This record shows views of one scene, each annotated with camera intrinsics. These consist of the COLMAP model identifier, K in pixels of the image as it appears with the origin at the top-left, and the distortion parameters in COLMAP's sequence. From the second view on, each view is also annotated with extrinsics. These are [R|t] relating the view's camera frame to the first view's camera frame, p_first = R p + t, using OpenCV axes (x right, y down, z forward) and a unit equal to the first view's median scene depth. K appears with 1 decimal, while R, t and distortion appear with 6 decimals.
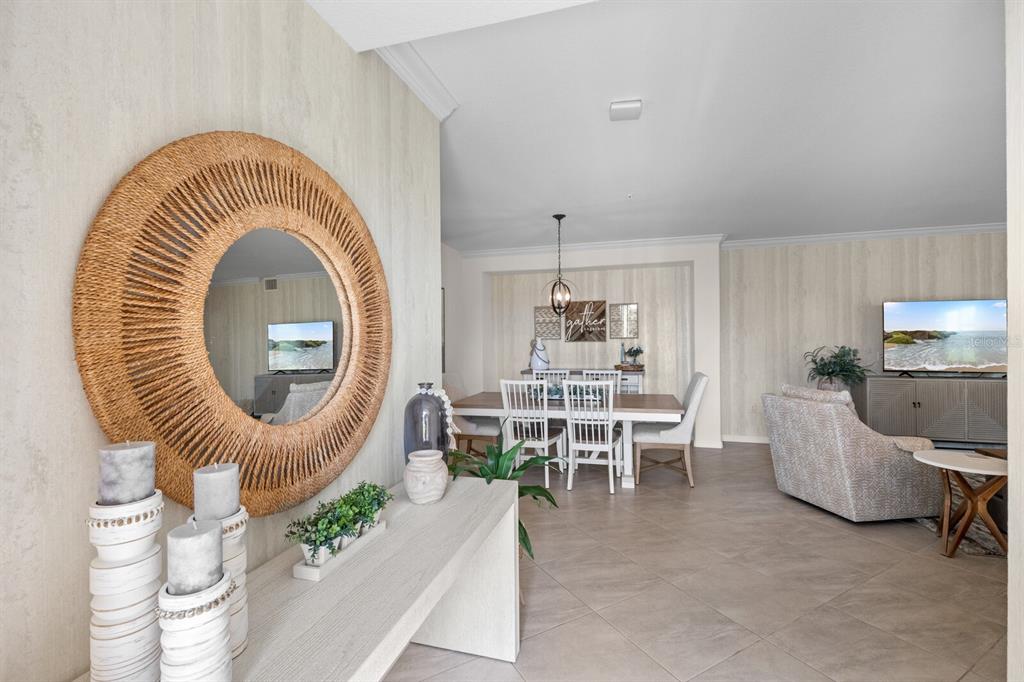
lens RADIAL K [[455.7, 0, 509.5], [0, 455.7, 337.6], [0, 0, 1]] dist [0.022041, -0.000792]
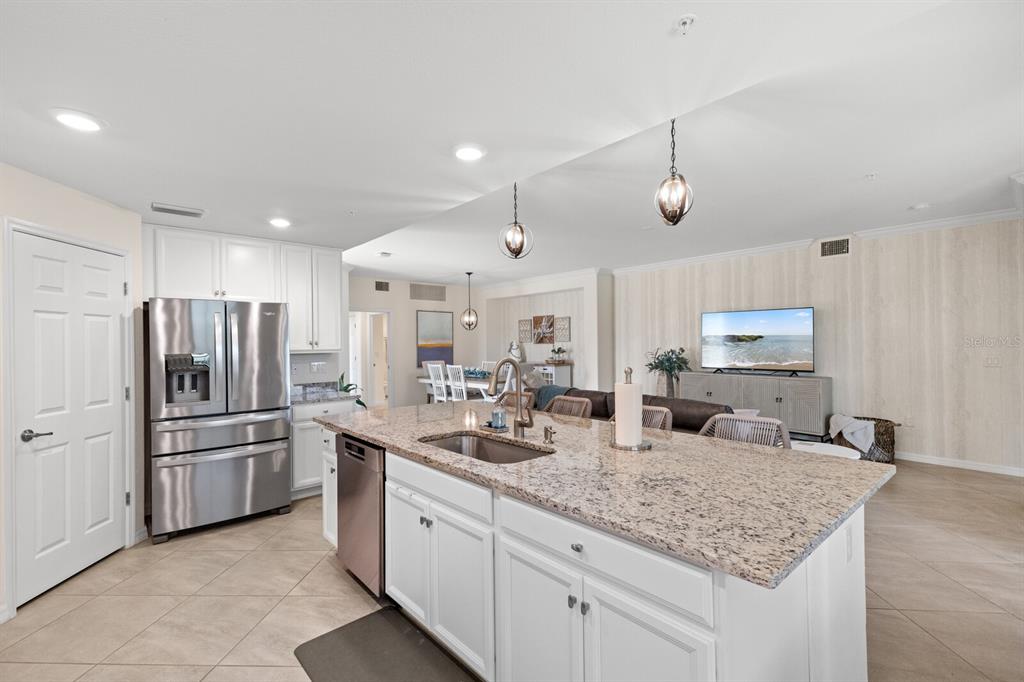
lens RADIAL K [[455.7, 0, 501.2], [0, 455.7, 341.9], [0, 0, 1]] dist [0.022041, -0.000792]
pose [[0.839768, -0.001778, -0.542943, 0.863622], [0.008103, 0.999924, 0.009258, -0.011626], [0.542886, -0.012174, 0.839718, -0.297195]]
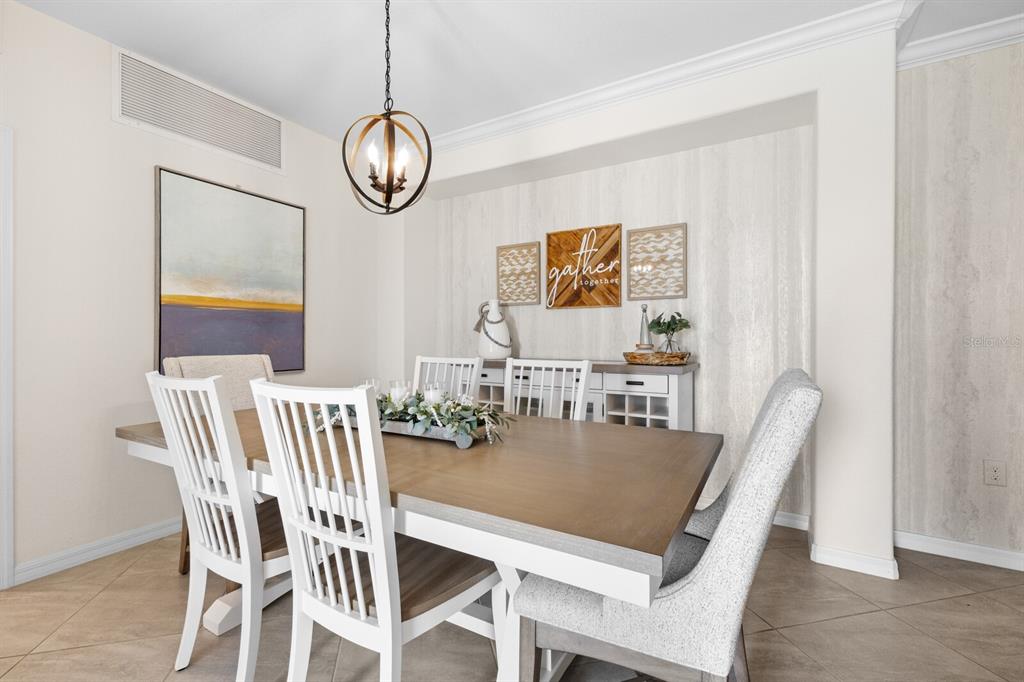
lens RADIAL K [[455.7, 0, 512.9], [0, 455.7, 337.9], [0, 0, 1]] dist [0.022041, -0.000792]
pose [[0.968366, 0.011304, -0.249277, 0.226054], [-0.009507, 0.999919, 0.008409, 0.040998], [0.249352, -0.005773, 0.968396, 0.494224]]
